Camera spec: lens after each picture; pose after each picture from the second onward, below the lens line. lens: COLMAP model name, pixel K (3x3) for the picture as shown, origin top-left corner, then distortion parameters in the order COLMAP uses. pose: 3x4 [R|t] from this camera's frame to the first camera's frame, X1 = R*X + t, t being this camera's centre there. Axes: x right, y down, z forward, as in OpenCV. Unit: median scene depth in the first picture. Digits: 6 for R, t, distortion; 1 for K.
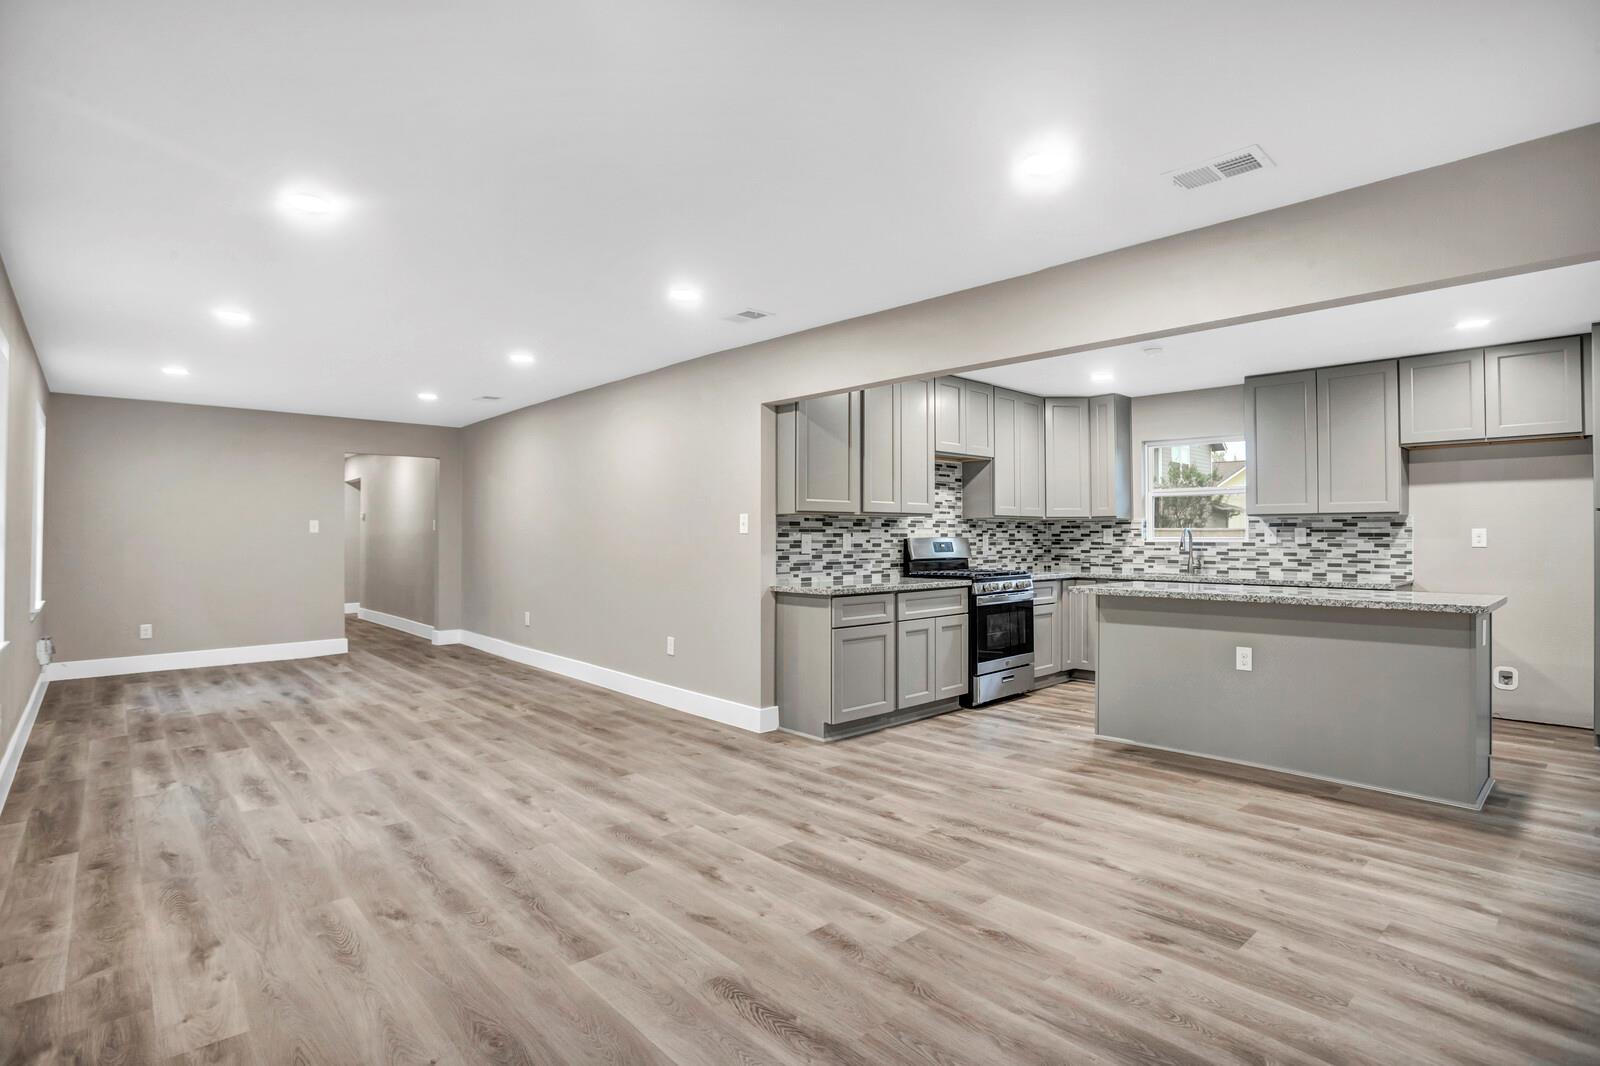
lens RADIAL K [[795.3, 0, 798.8], [0, 795.3, 538.7], [0, 0, 1]] dist [-0.070120, 0.024799]
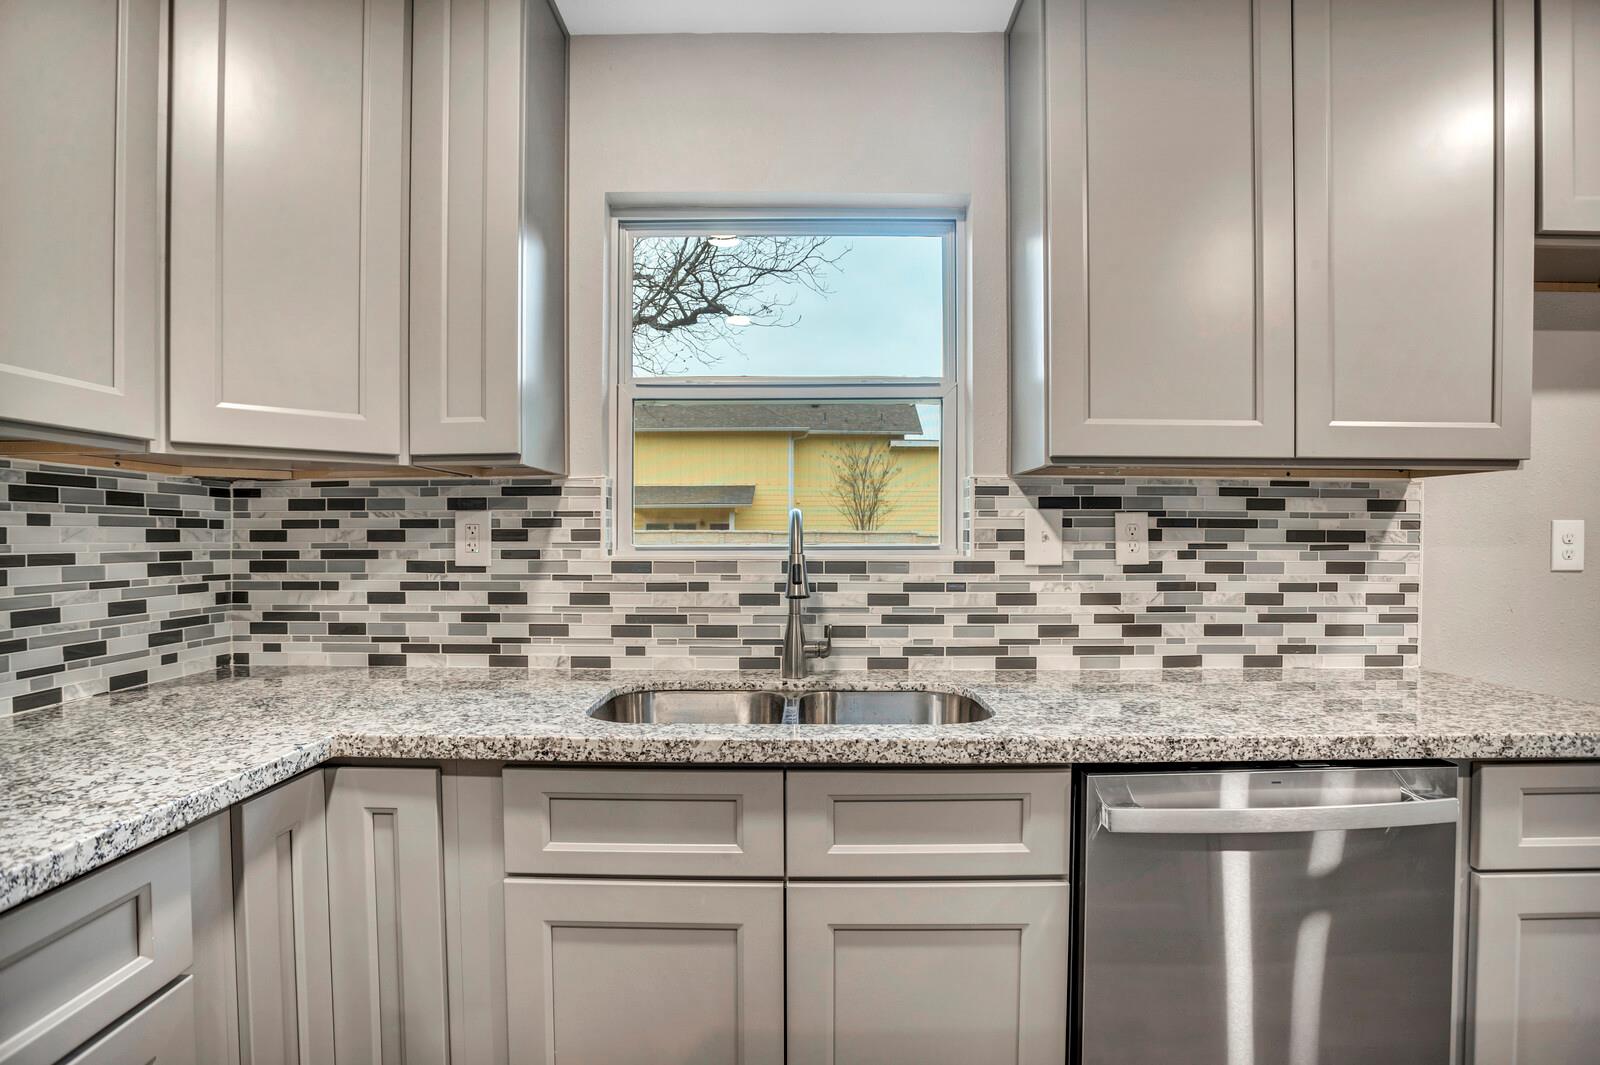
lens RADIAL K [[795.3, 0, 798.8], [0, 795.3, 538.2], [0, 0, 1]] dist [-0.070120, 0.024799]
pose [[0.678415, -0.001014, 0.734679, 0.326386], [0.001764, 0.999998, -0.000248, -0.004171], [-0.734677, 0.001465, 0.678415, 0.886048]]
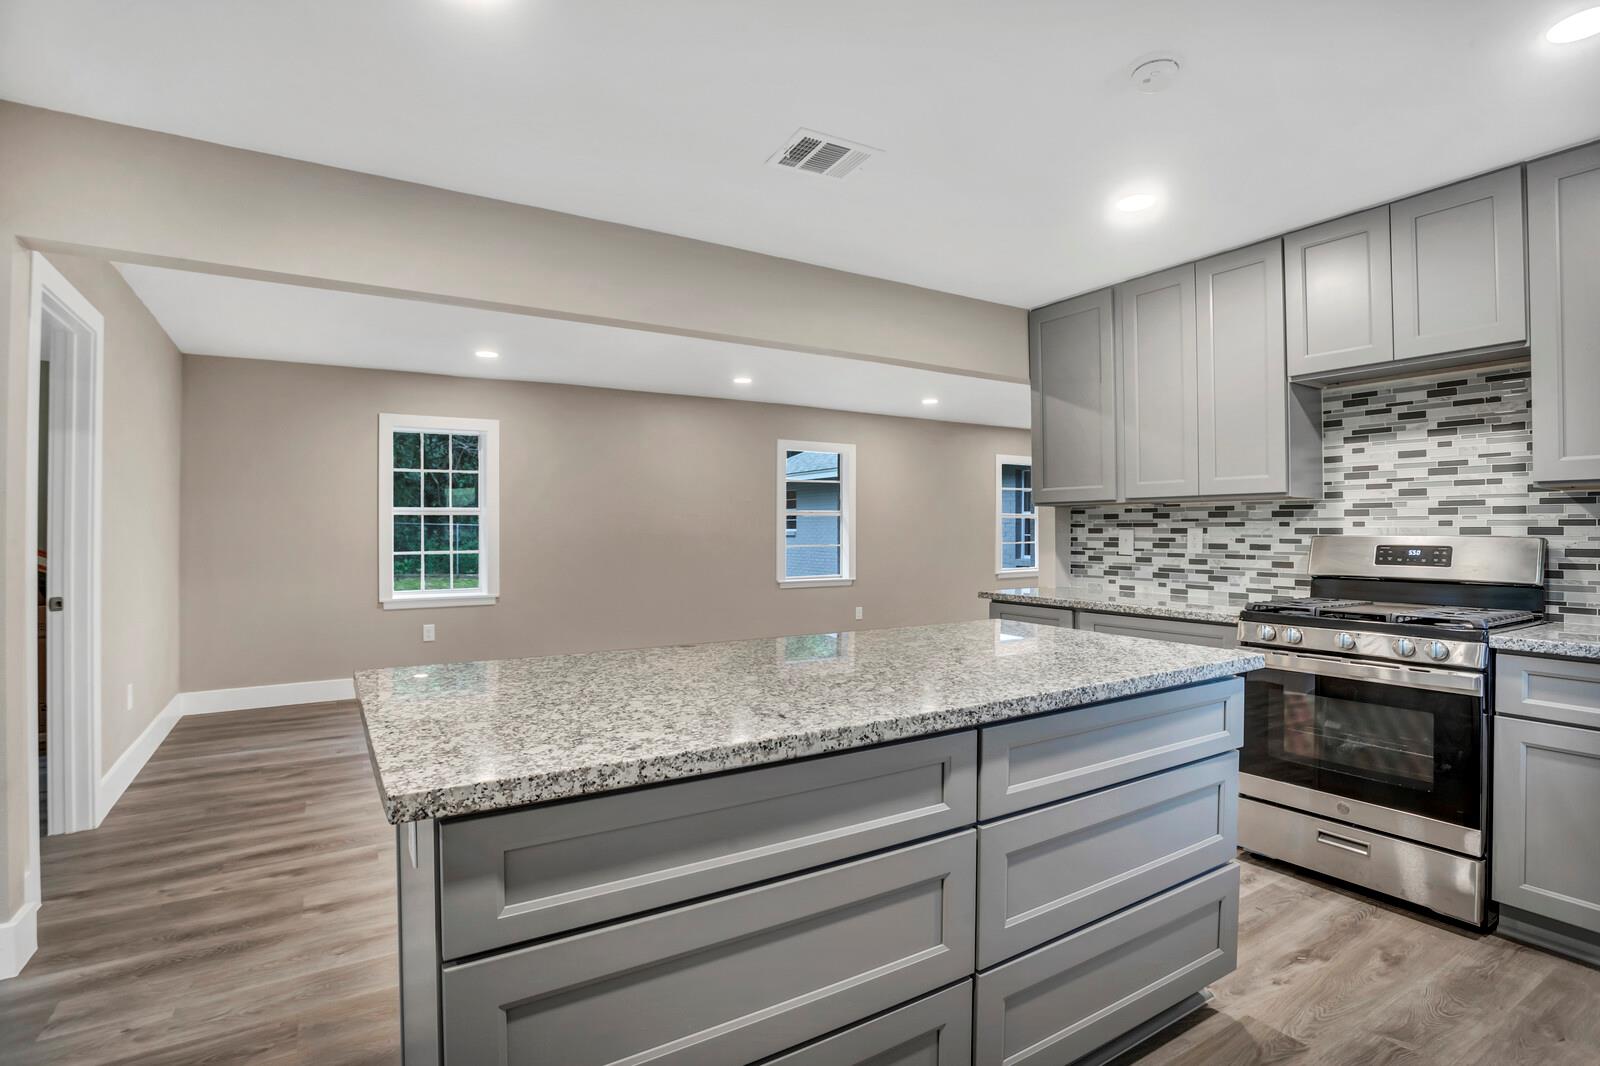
lens RADIAL K [[788.6, 0, 813.5], [0, 788.6, 524.4], [0, 0, 1]] dist [-0.069179, 0.025682]
pose [[-0.172654, -0.007375, -0.984955, 0.747432], [-0.005171, 0.999965, -0.006581, -0.003820], [0.984969, 0.003957, -0.172686, 0.761729]]
